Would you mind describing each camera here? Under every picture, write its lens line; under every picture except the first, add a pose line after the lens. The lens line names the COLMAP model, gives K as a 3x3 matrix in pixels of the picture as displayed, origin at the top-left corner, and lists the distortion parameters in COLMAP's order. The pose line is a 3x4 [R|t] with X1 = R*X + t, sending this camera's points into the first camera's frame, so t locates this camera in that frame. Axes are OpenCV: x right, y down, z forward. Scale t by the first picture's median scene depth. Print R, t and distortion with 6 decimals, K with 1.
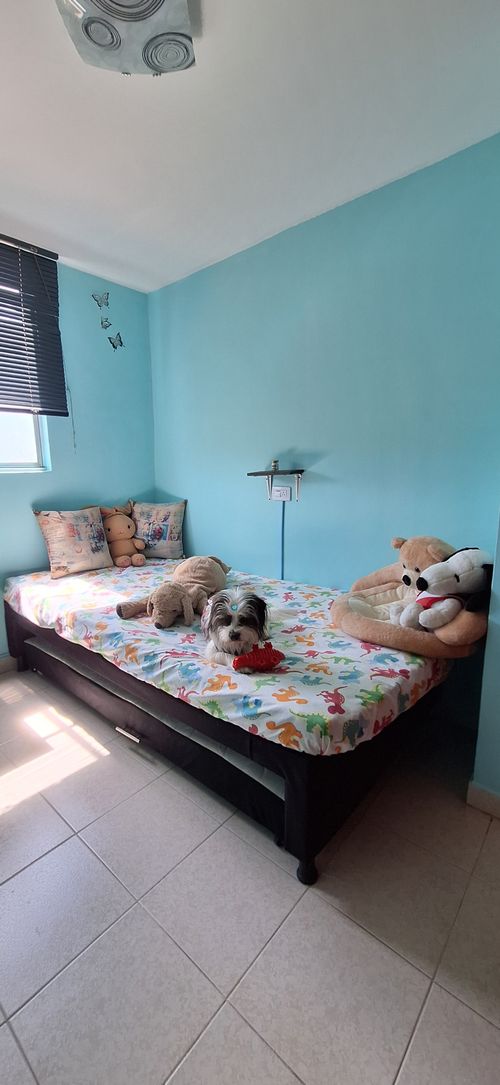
lens RADIAL K [[430.7, 0, 245.4], [0, 430.7, 549.2], [0, 0, 1]] dist [-0.001317, -0.000213]
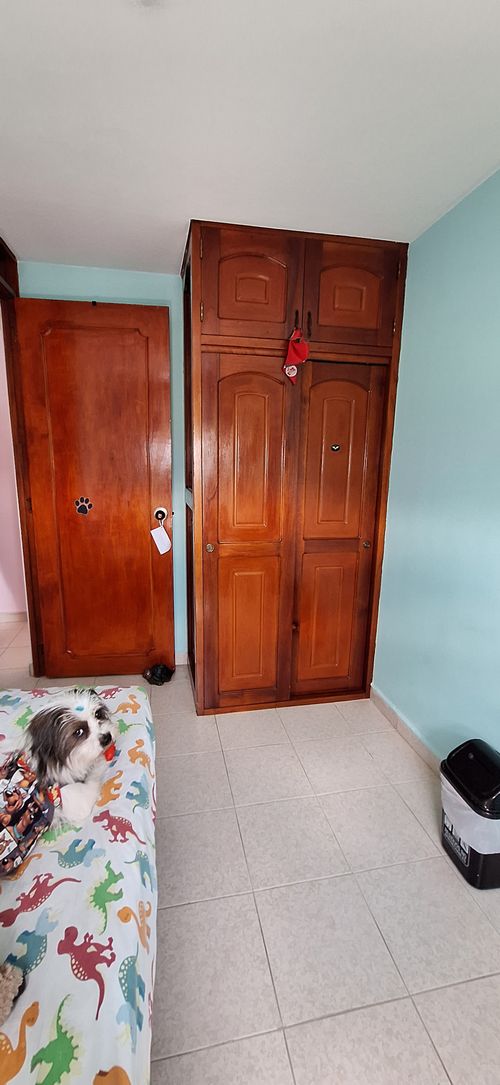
lens RADIAL K [[430.7, 0, 245.4], [0, 430.7, 549.2], [0, 0, 1]] dist [-0.001317, -0.000213]
pose [[-0.791088, -0.124495, 0.598900, -0.716918], [0.114438, 0.931664, 0.344828, -0.382001], [-0.600902, 0.341326, -0.722781, 1.355945]]
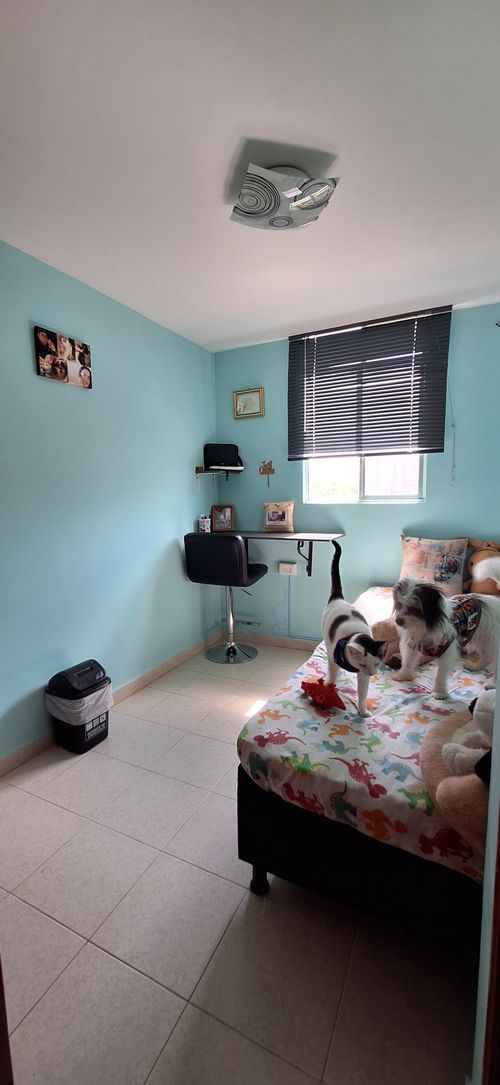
lens RADIAL K [[435.1, 0, 234.8], [0, 435.1, 548.6], [0, 0, 1]] dist [0.001550, 0.000107]
pose [[0.230432, 0.132714, -0.963996, 1.008239], [-0.170857, 0.980784, 0.094184, -0.163287], [0.957971, 0.143002, 0.248680, 0.508131]]
